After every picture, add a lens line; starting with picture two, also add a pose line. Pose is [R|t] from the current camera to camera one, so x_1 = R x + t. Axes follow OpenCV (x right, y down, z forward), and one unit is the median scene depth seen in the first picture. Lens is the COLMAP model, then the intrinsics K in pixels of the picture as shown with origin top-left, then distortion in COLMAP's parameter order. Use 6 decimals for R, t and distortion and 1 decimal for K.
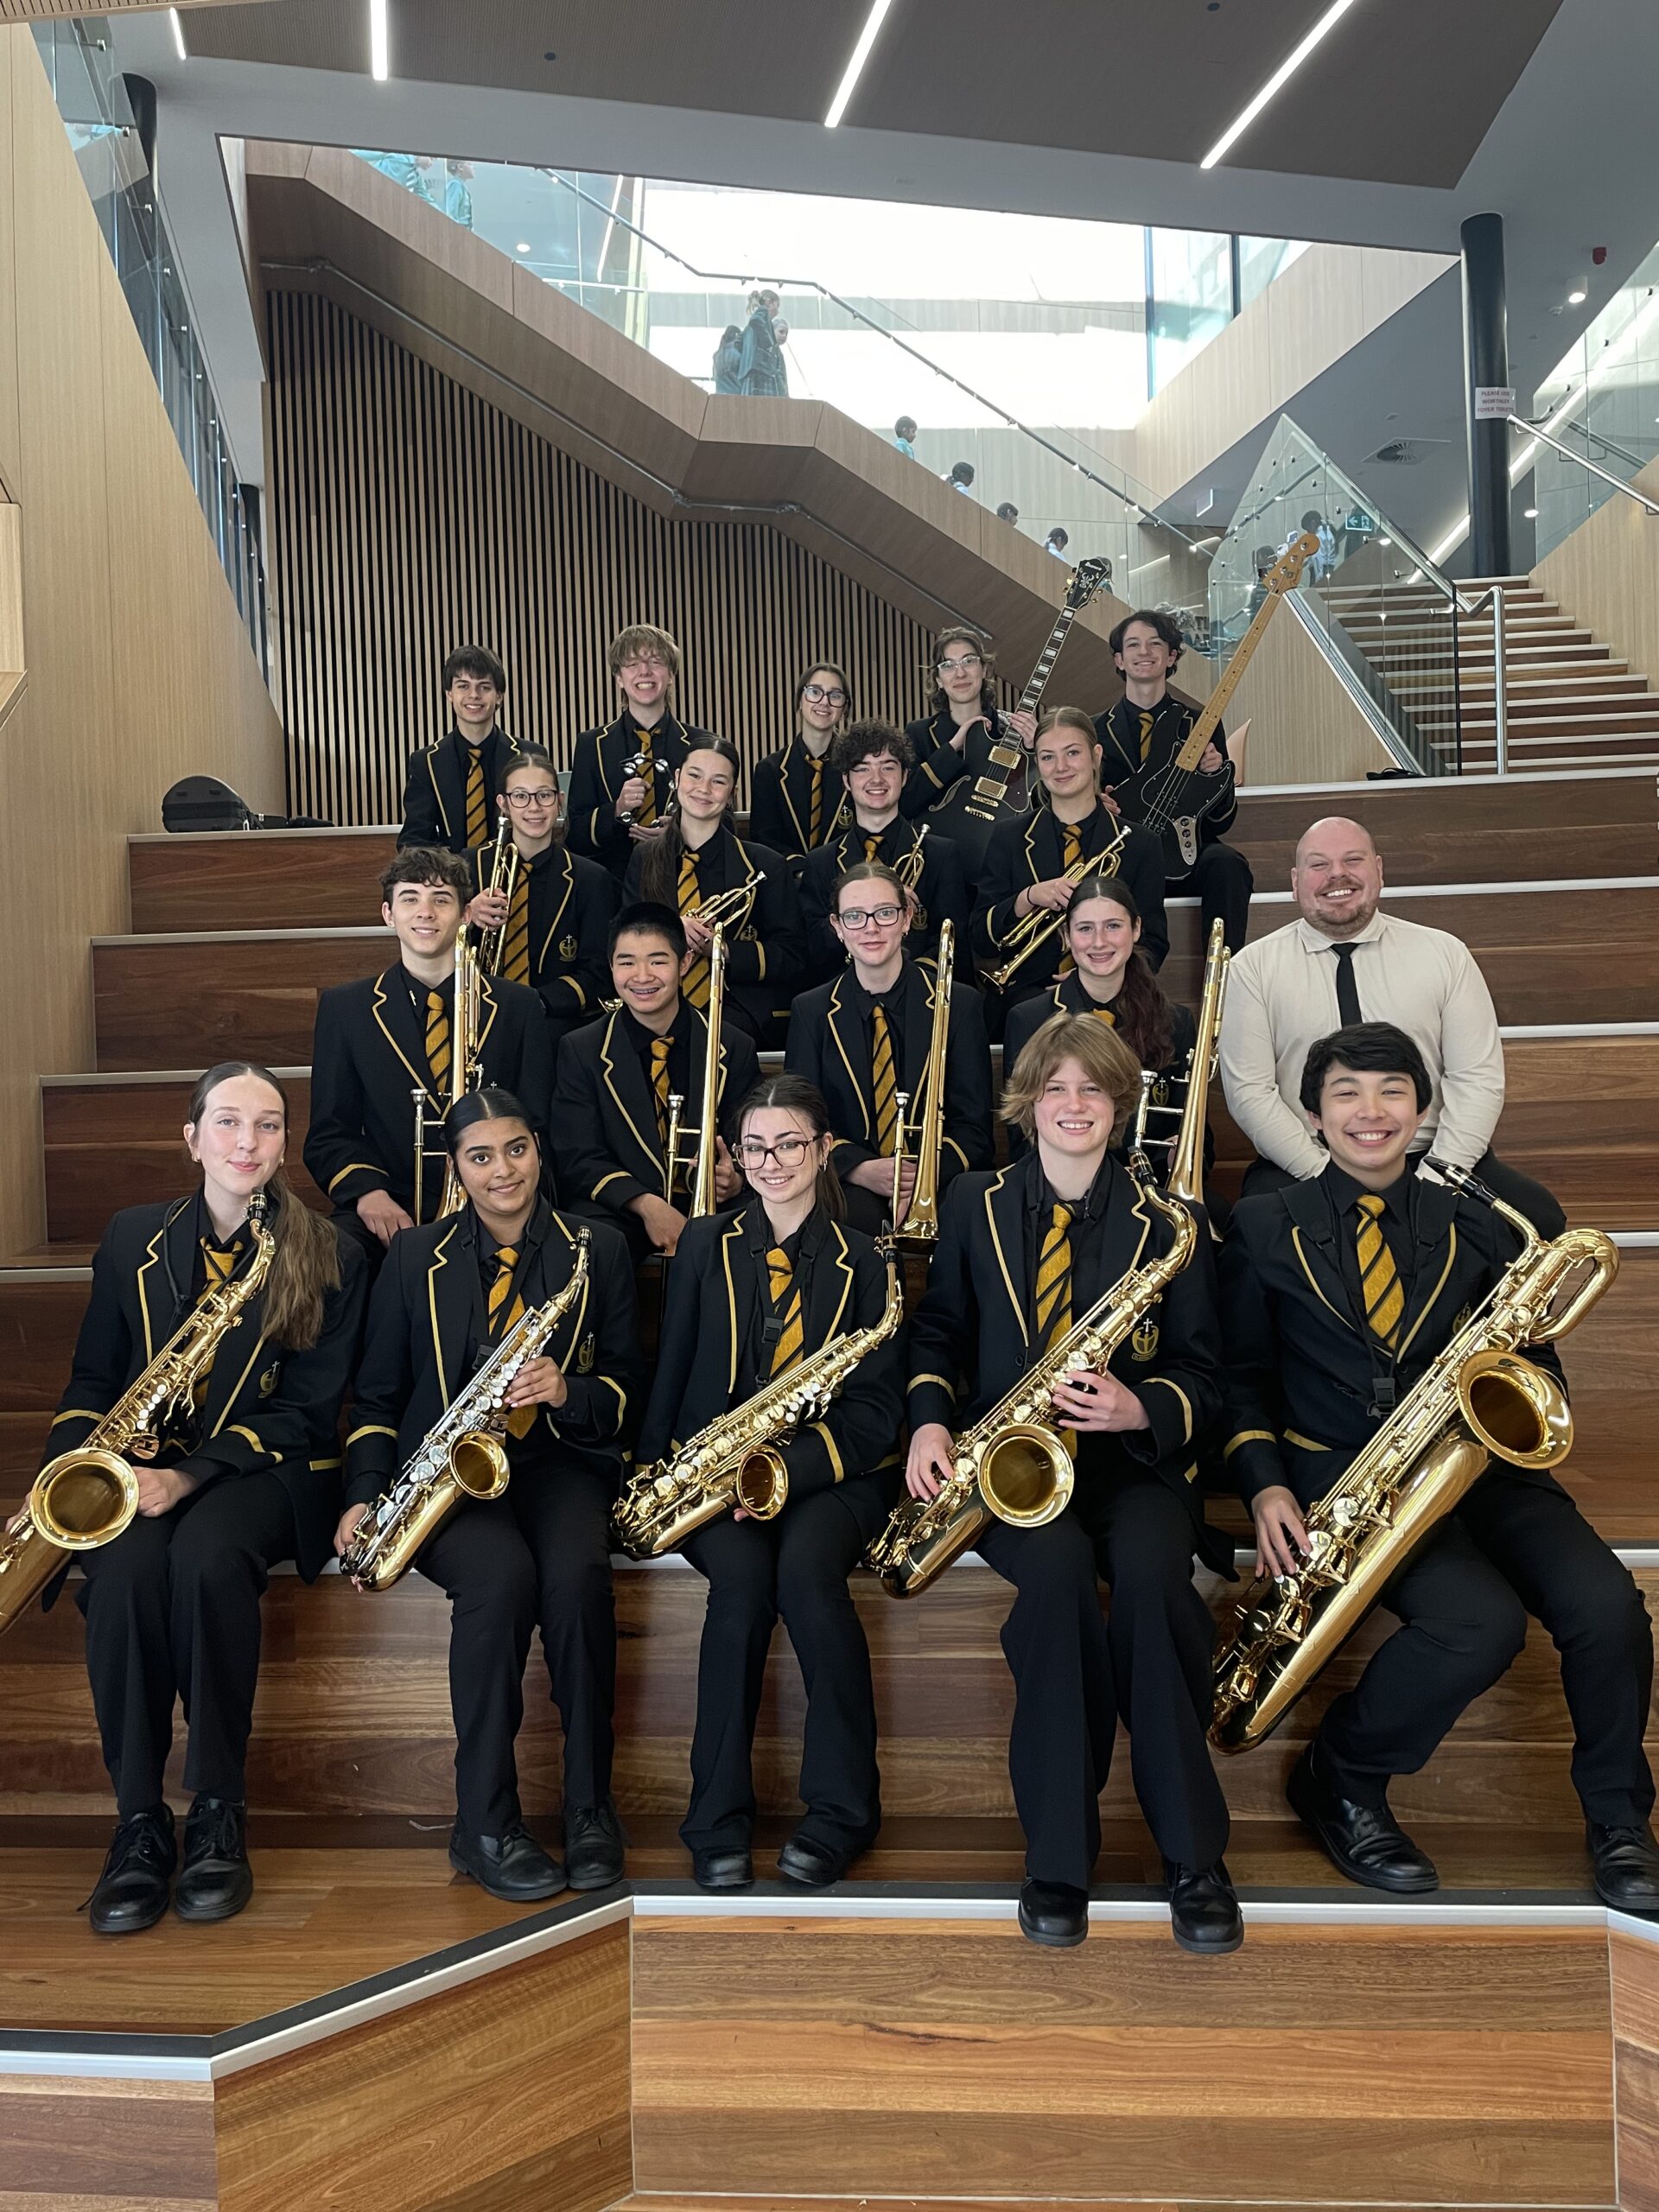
lens RADIAL K [[1672.6, 0, 823.9], [0, 1672.6, 1096.8], [0, 0, 1]] dist [0.084312, -0.108761]
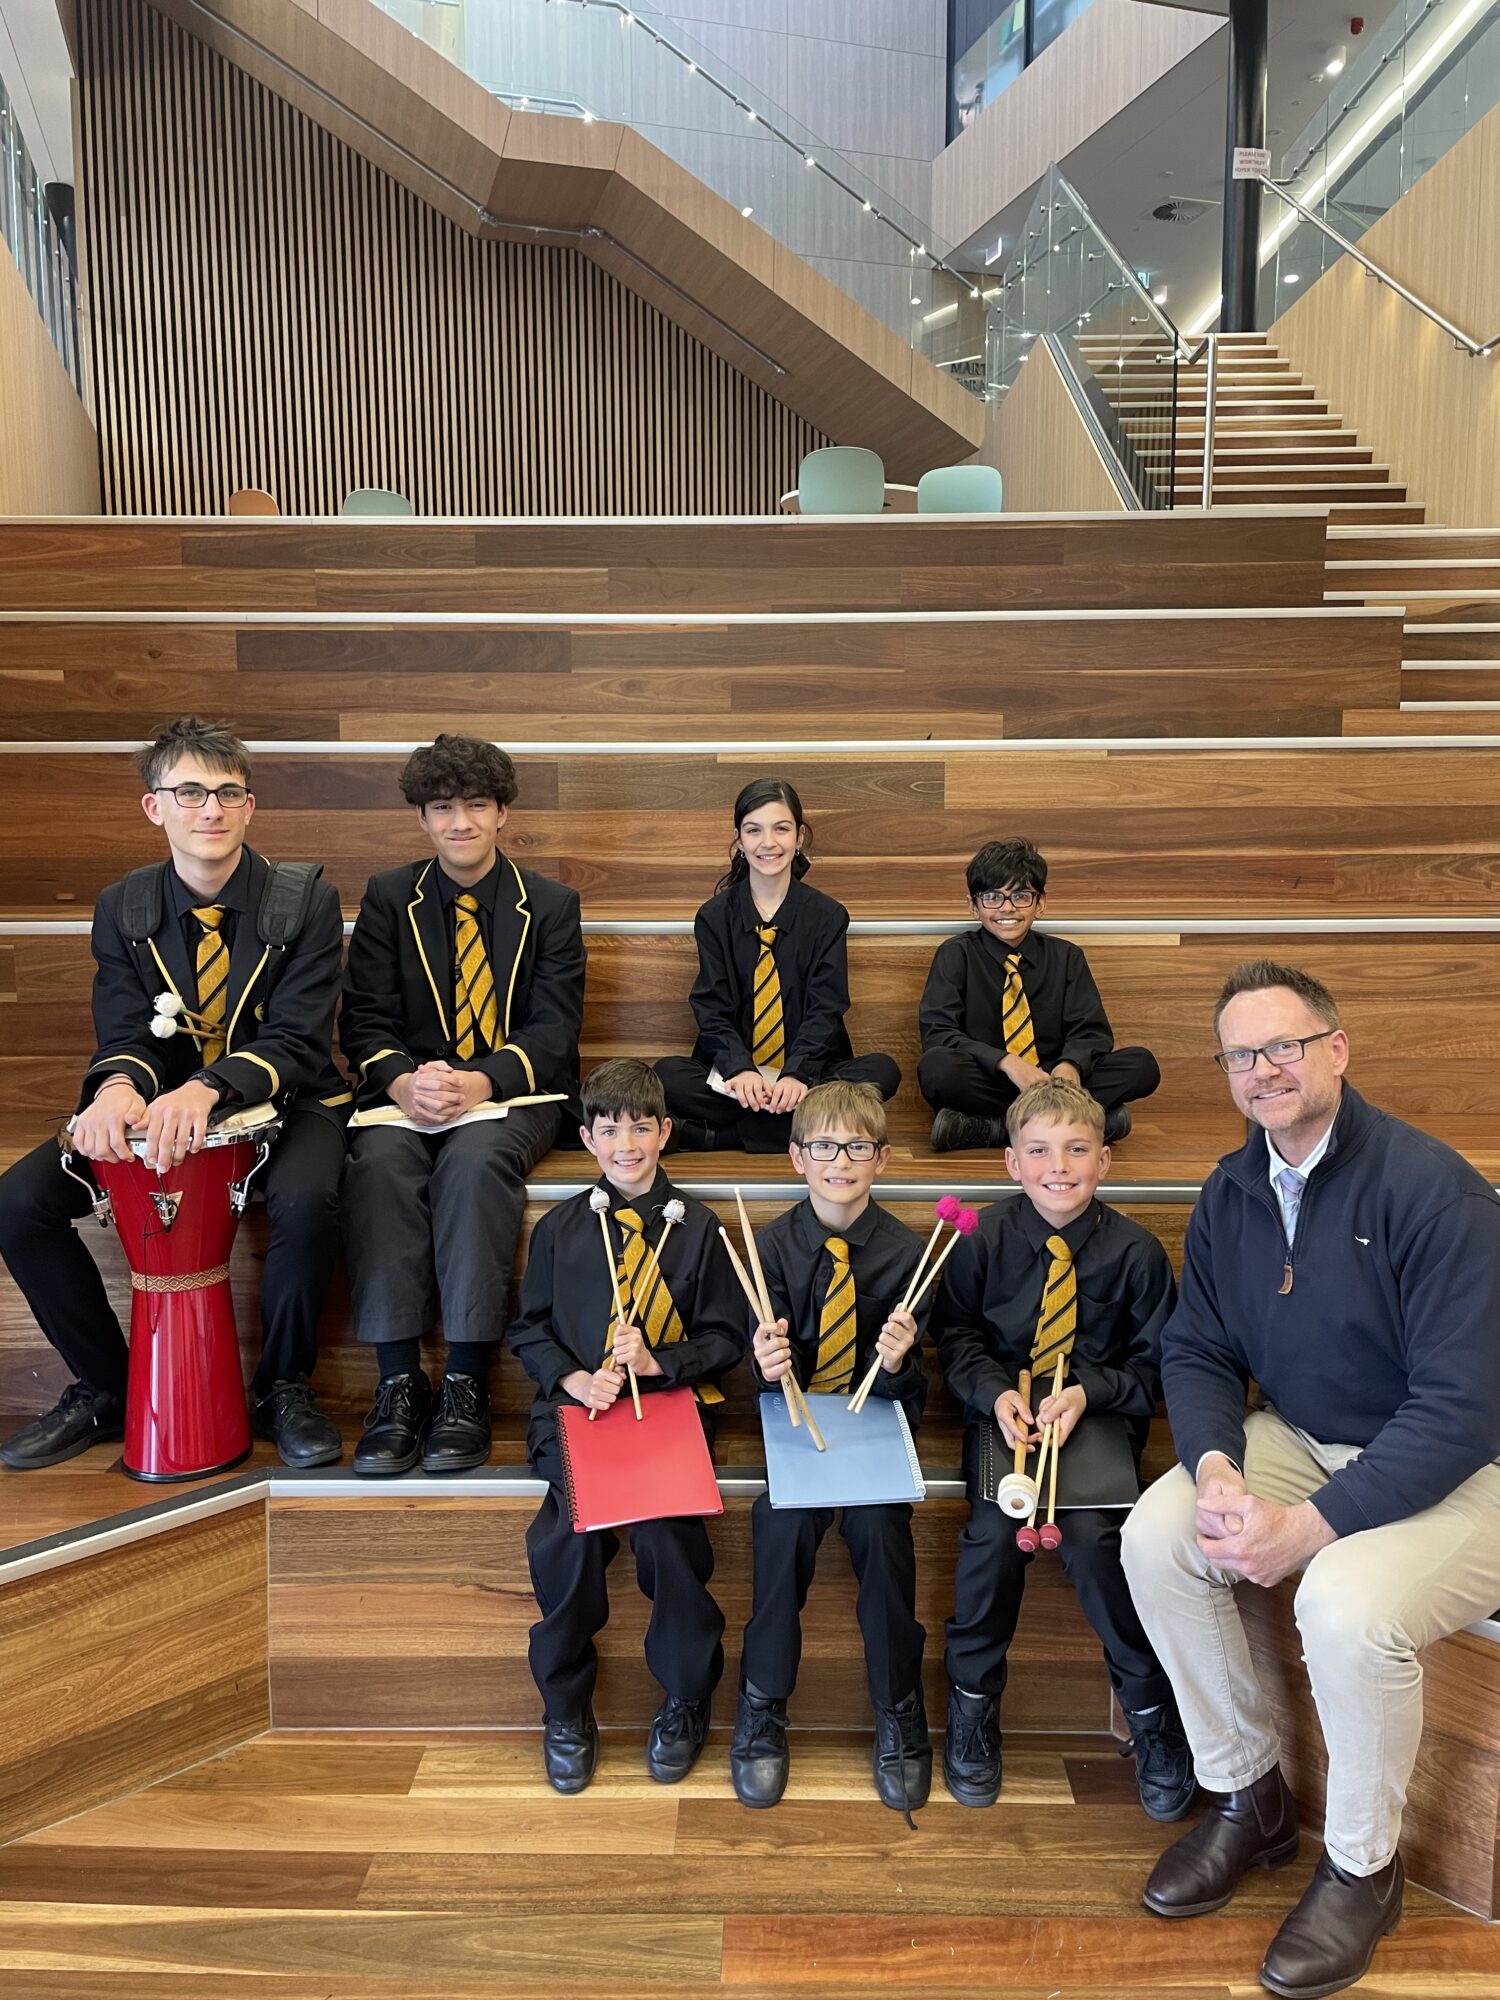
lens RADIAL K [[1512.3, 0, 755.3], [0, 1512.3, 993.2], [0, 0, 1]] dist [0.084312, -0.108761]
pose [[0.997559, 0.019028, 0.067184, 0.082378], [-0.026687, 0.993006, 0.115011, 0.016545], [-0.064526, -0.116523, 0.991090, 0.008831]]
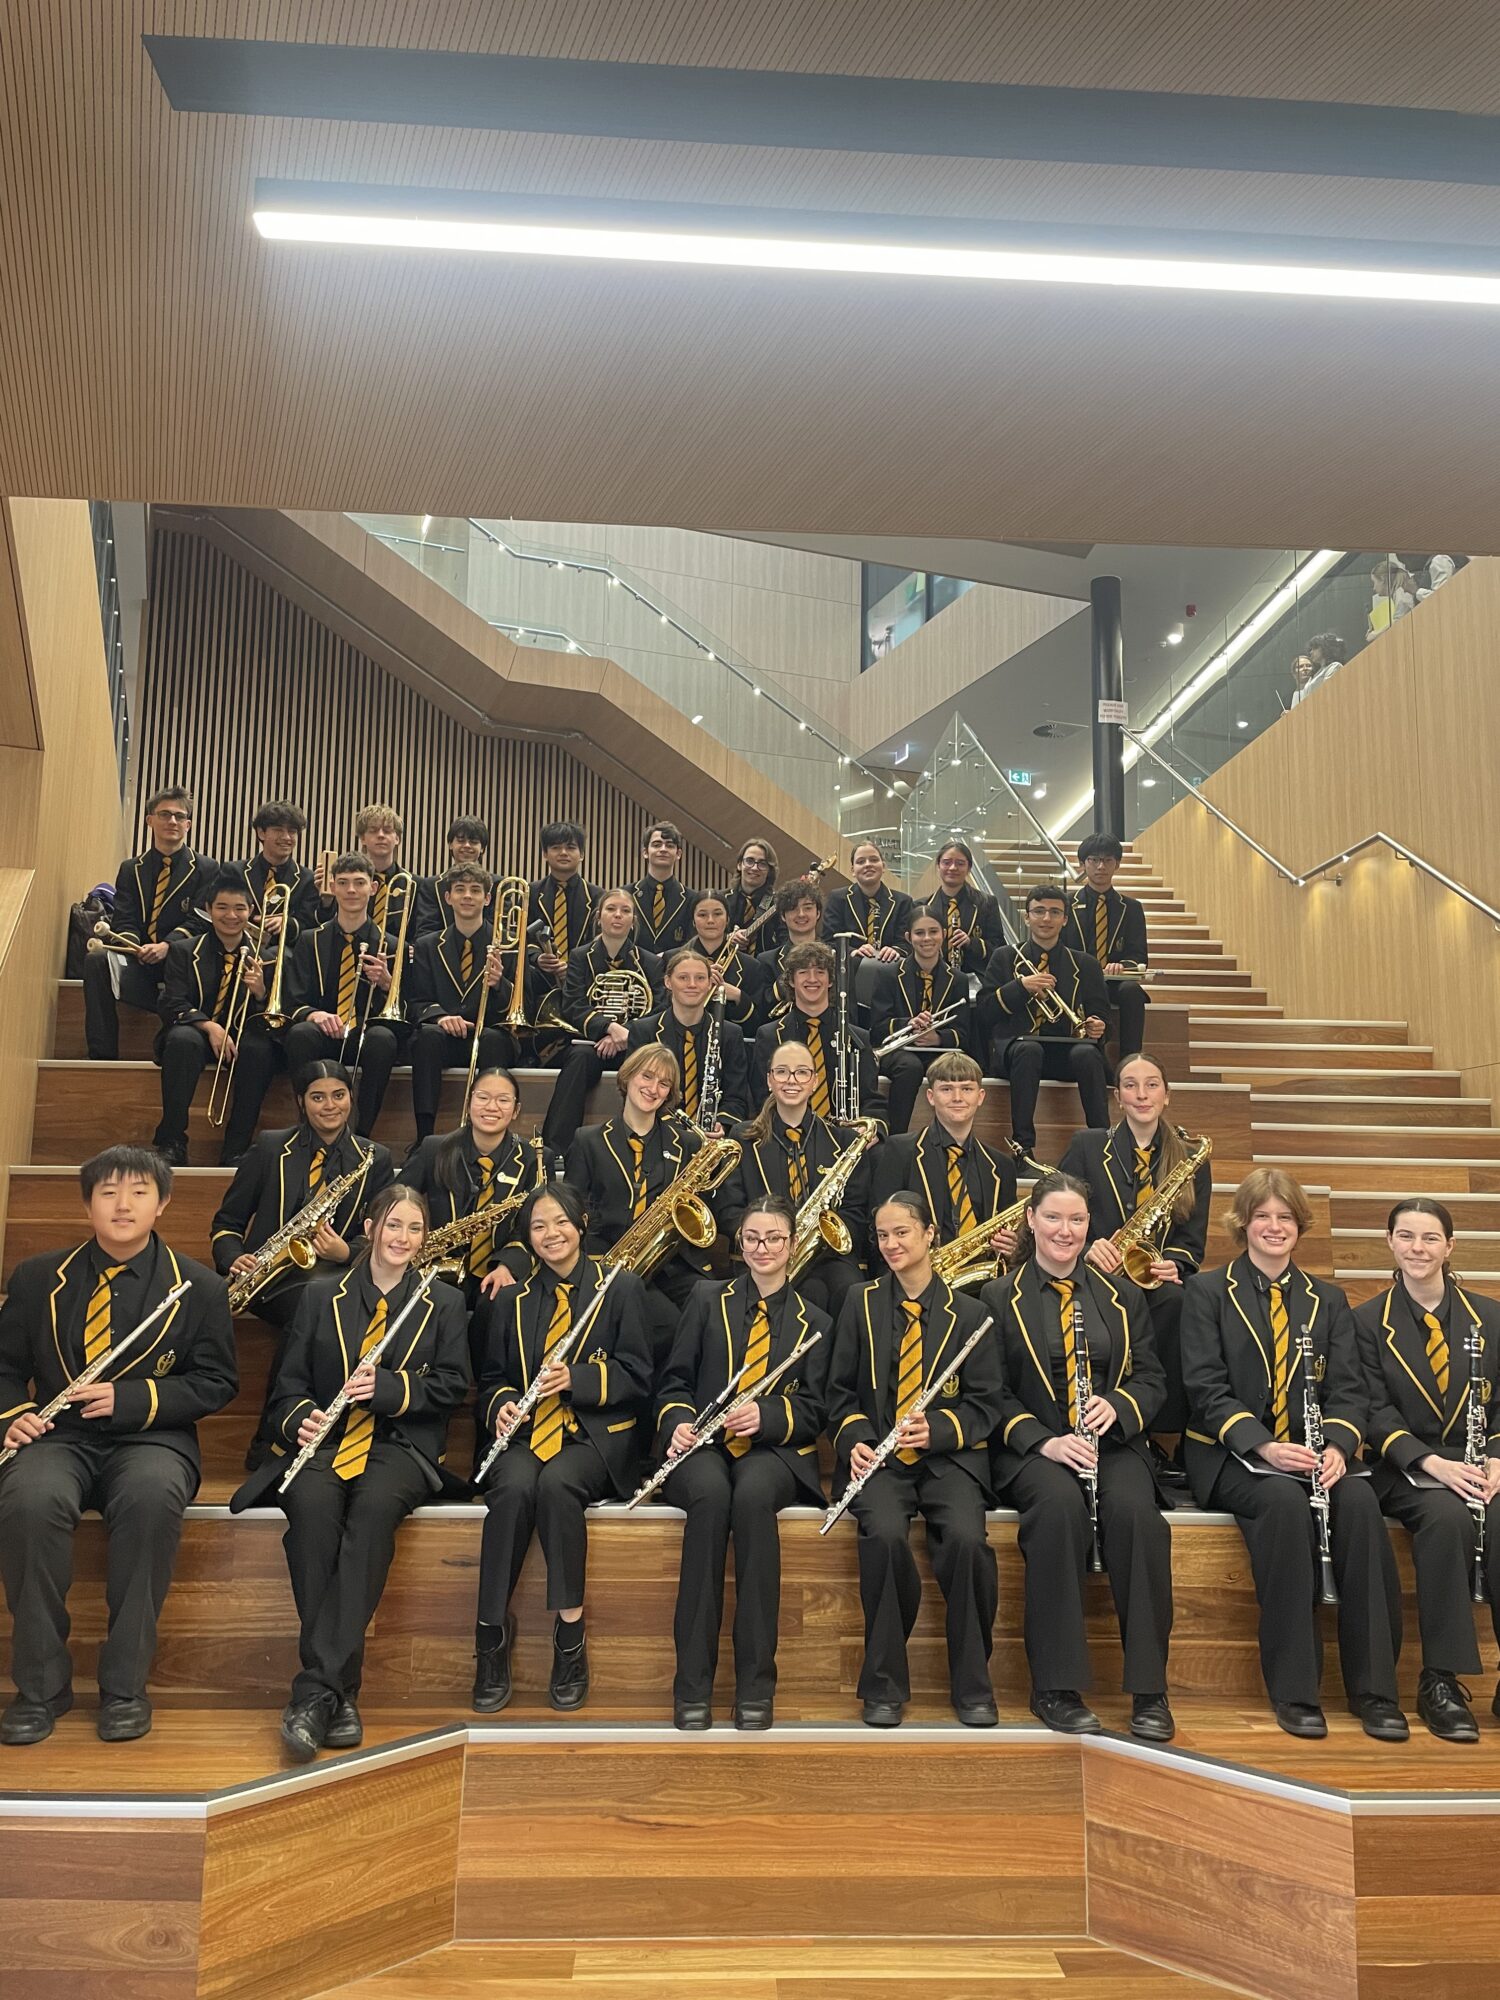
lens RADIAL K [[1512.3, 0, 754.7], [0, 1512.3, 989.8], [0, 0, 1]] dist [0.084312, -0.108761]
pose [[0.990549, 0.064254, 0.121180, -0.041558], [-0.045260, 0.987120, -0.153443, 0.010188], [-0.129479, 0.146509, 0.980699, -0.294820]]
